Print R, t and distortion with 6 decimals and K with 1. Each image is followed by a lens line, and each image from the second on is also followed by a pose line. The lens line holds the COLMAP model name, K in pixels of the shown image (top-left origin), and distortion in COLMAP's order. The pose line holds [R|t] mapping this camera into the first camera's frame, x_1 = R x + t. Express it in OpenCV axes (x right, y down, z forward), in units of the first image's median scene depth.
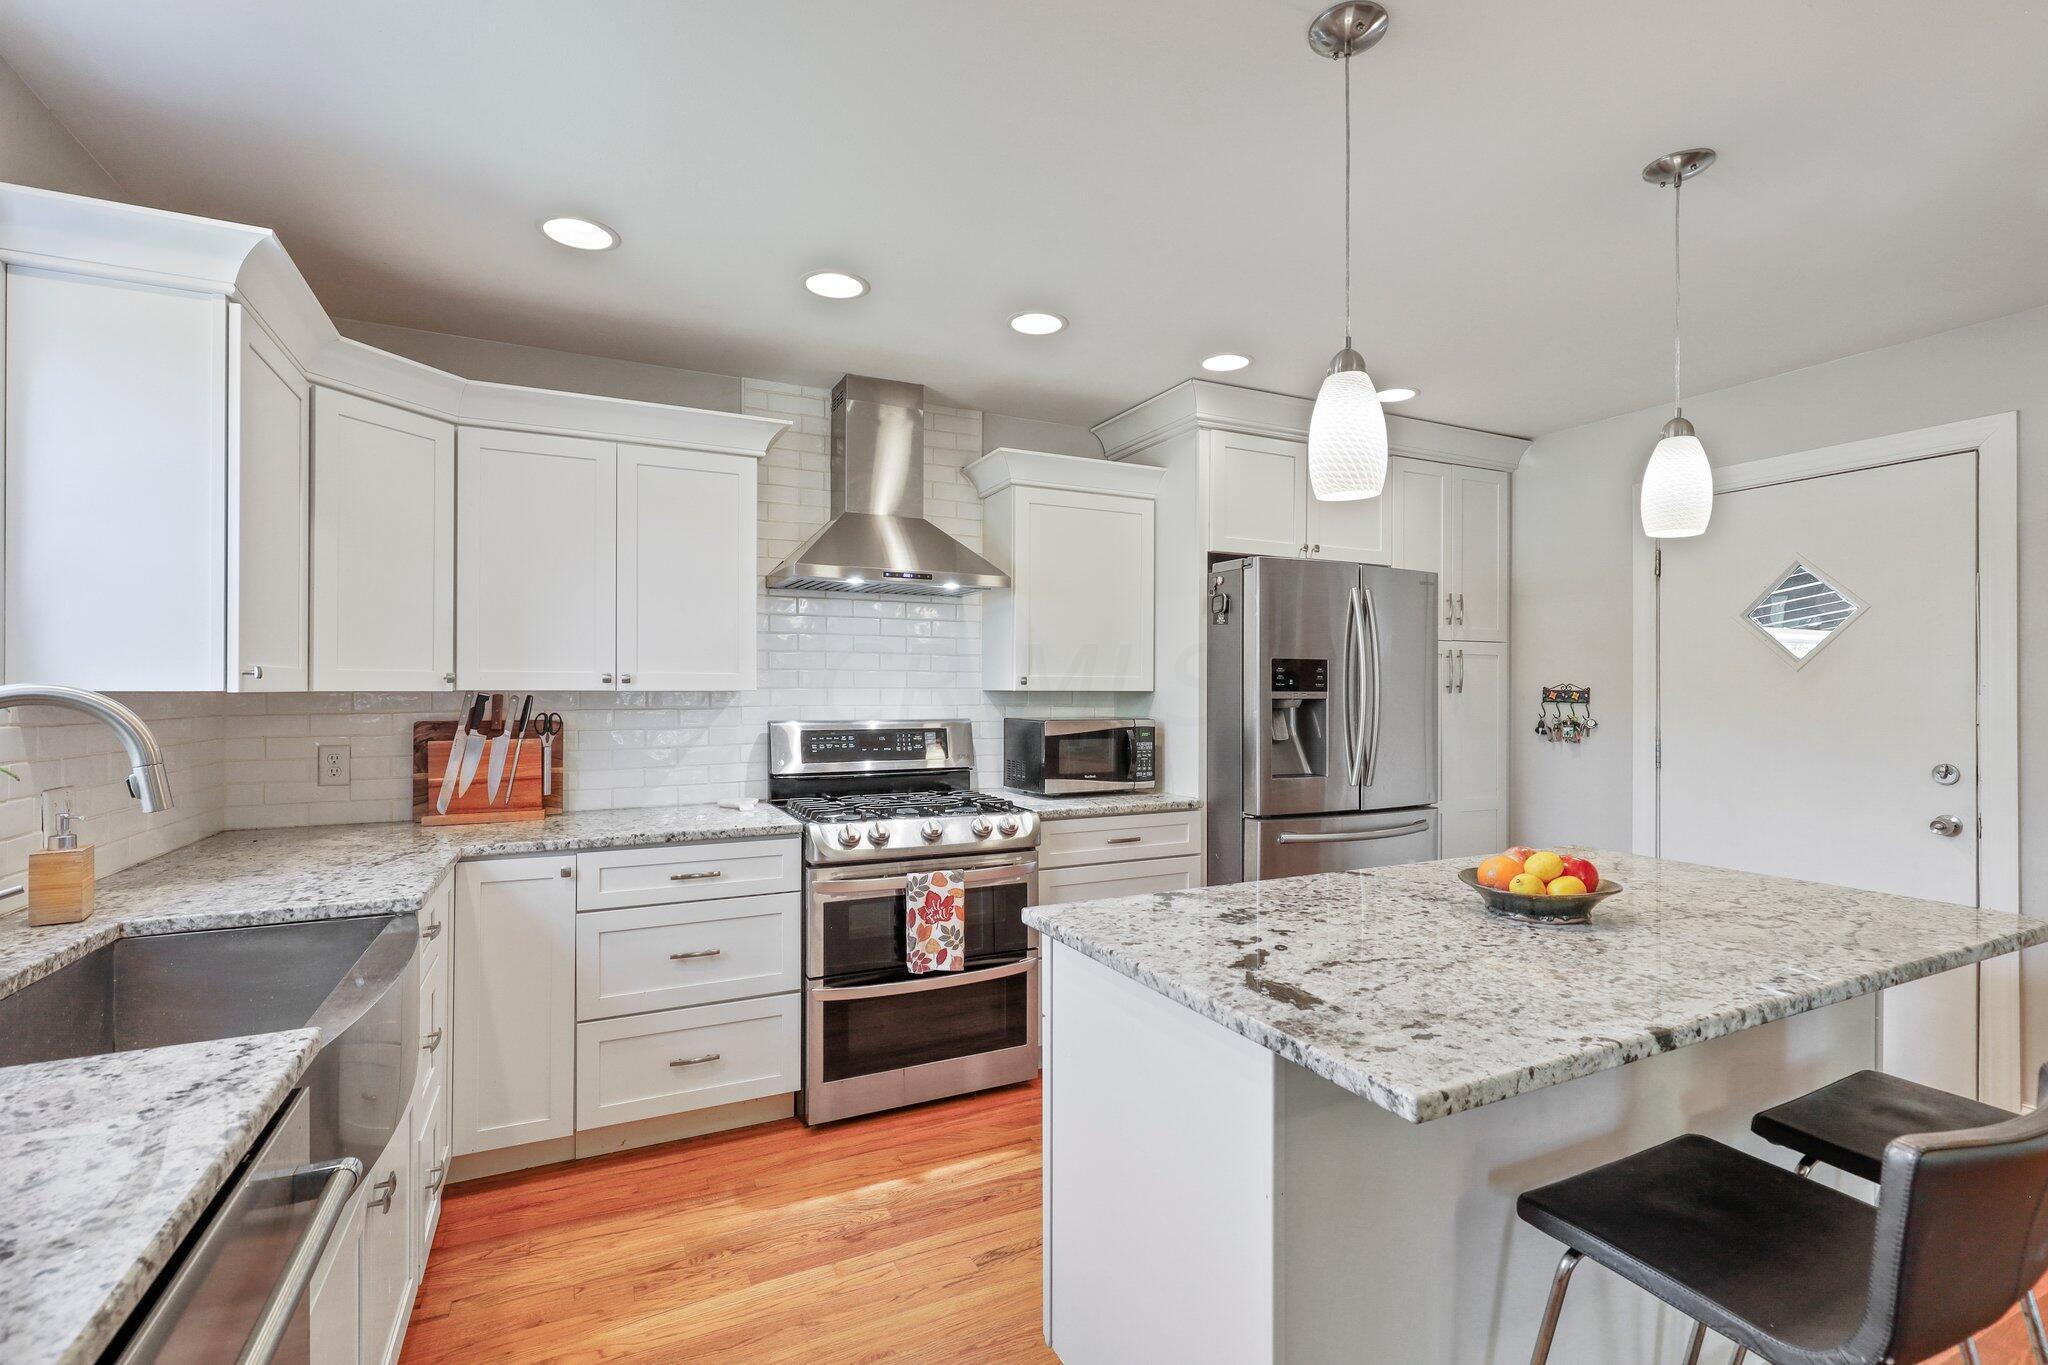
lens RADIAL K [[922.8, 0, 1021.6], [0, 922.8, 688.5], [0, 0, 1]] dist [0.009440, -0.000190]
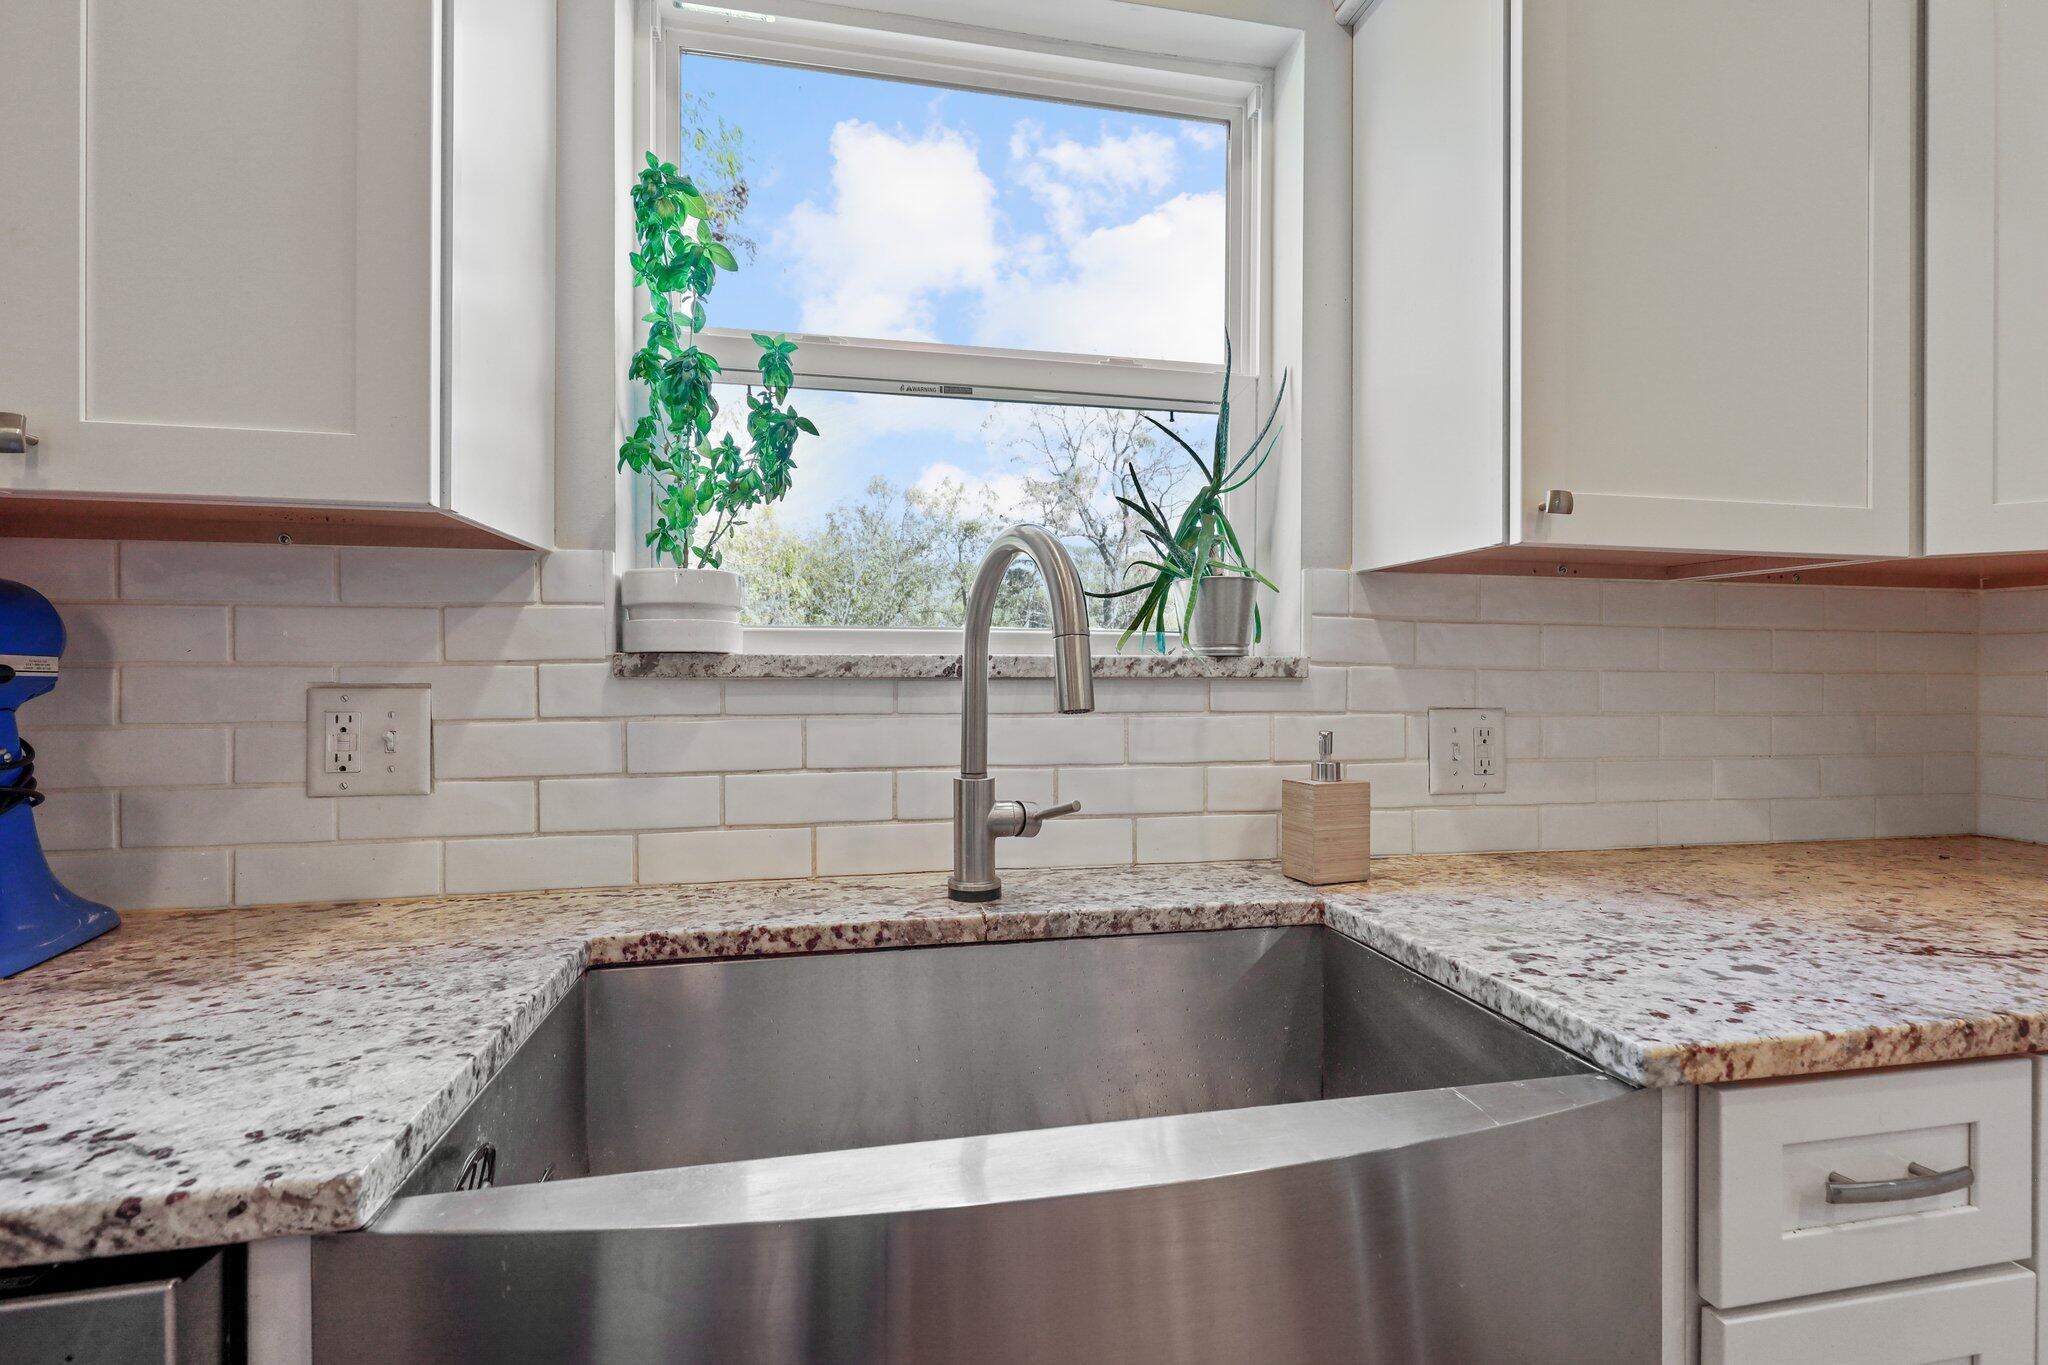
lens RADIAL K [[922.8, 0, 1019.6], [0, 922.8, 677.8], [0, 0, 1]] dist [0.009440, -0.000190]
pose [[-0.234993, 0.002042, -0.971995, -0.162621], [0.002845, 0.999995, 0.001413, 0.053249], [0.971993, -0.002433, -0.234998, 0.559555]]
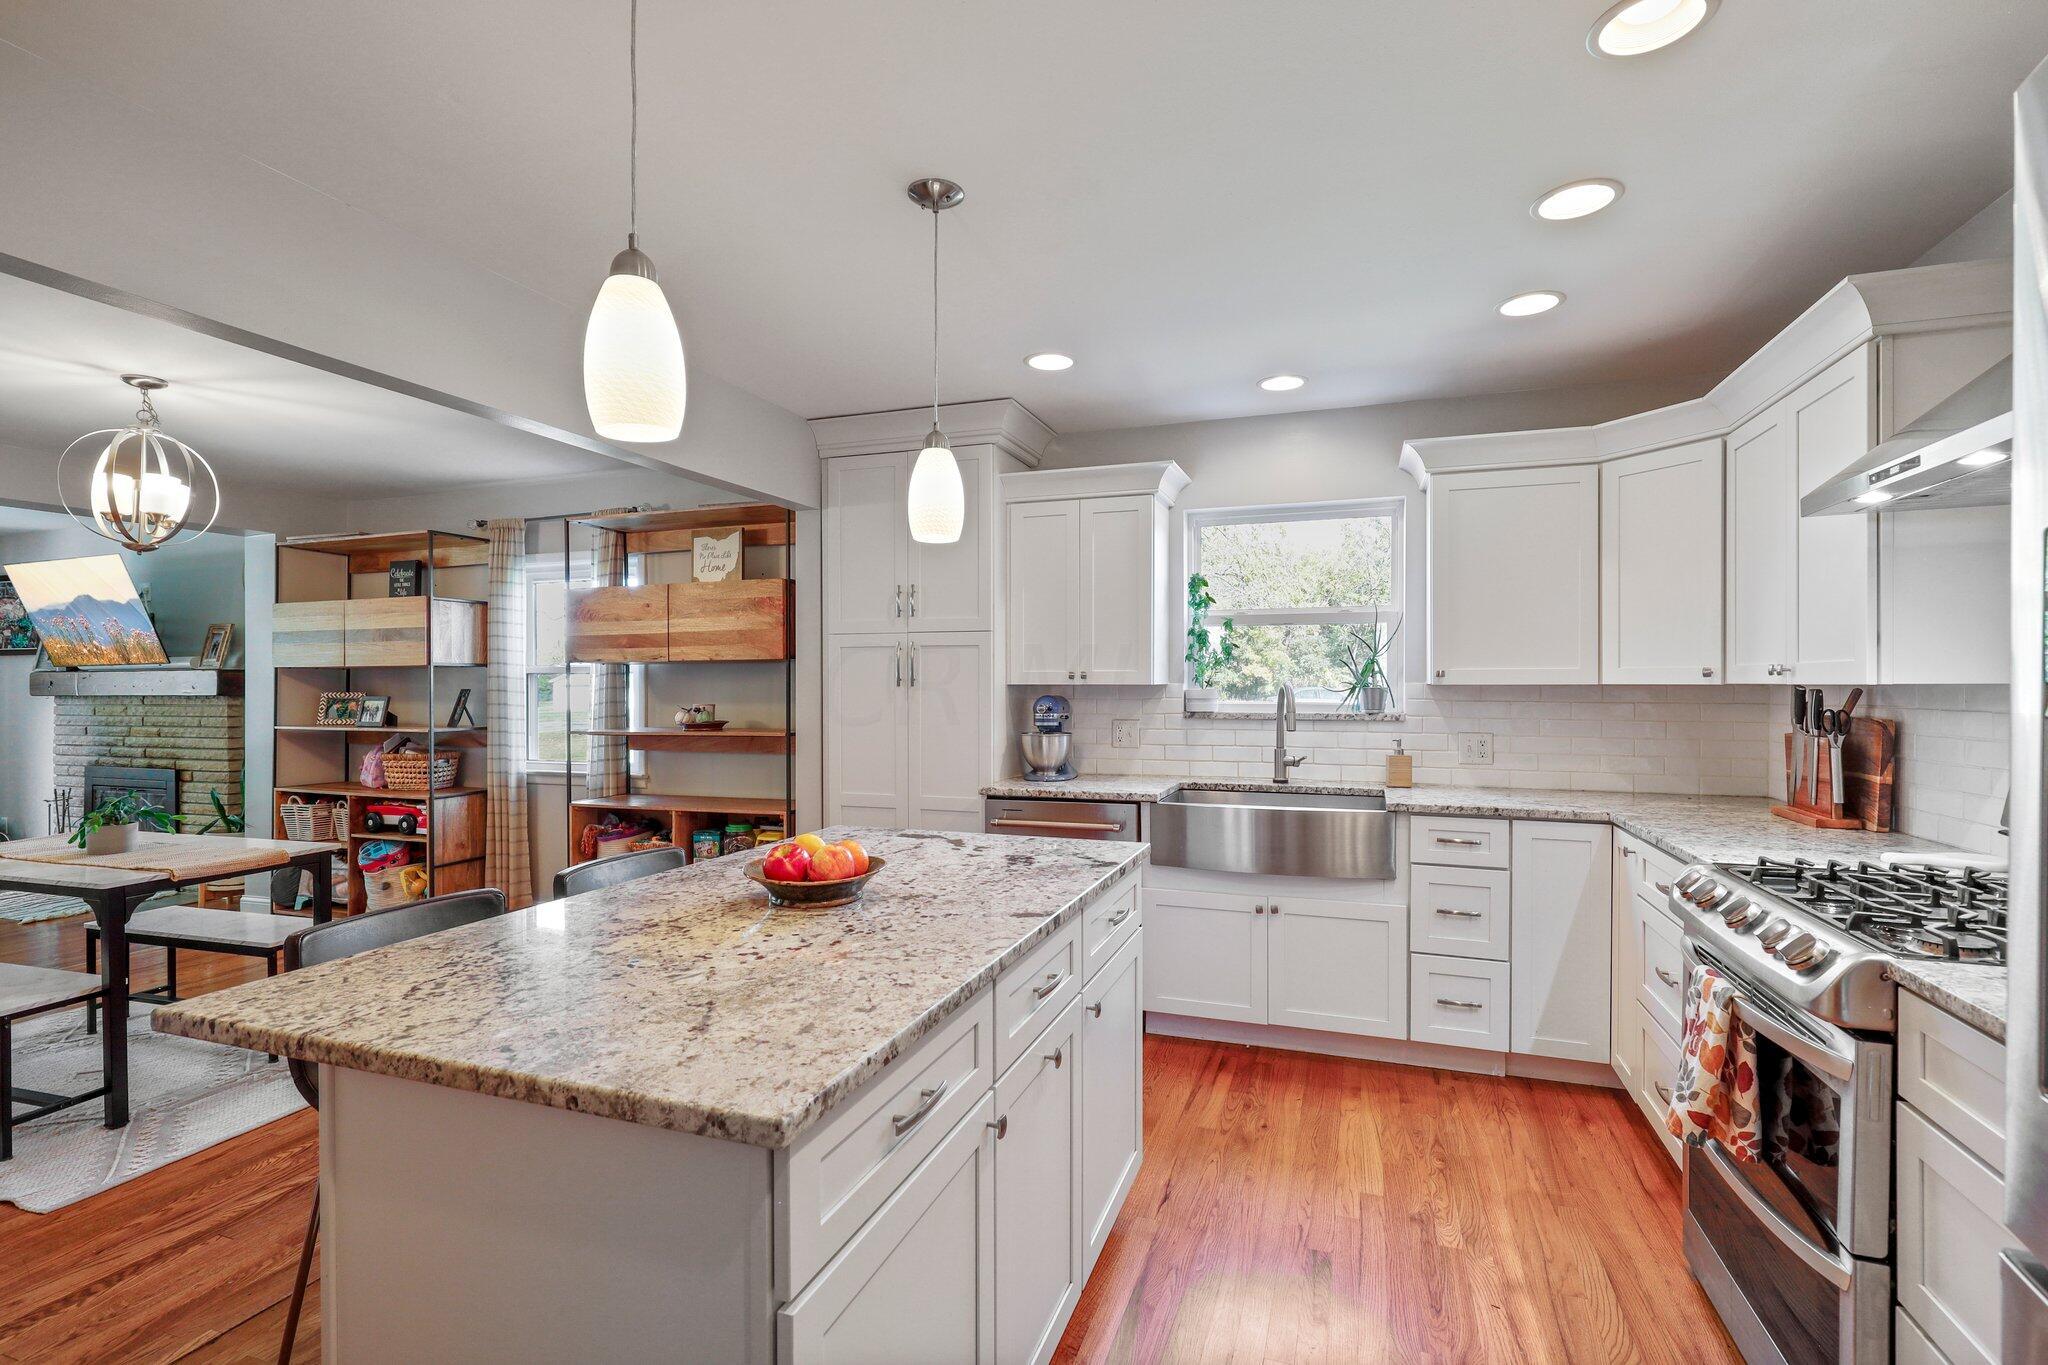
lens RADIAL K [[922.8, 0, 1025.6], [0, 922.8, 685.7], [0, 0, 1]] dist [0.009440, -0.000190]
pose [[-0.712503, 0.004323, -0.701656, 0.690938], [0.005101, 0.999987, 0.000982, -0.000905], [0.701651, -0.002879, -0.712515, 1.159190]]
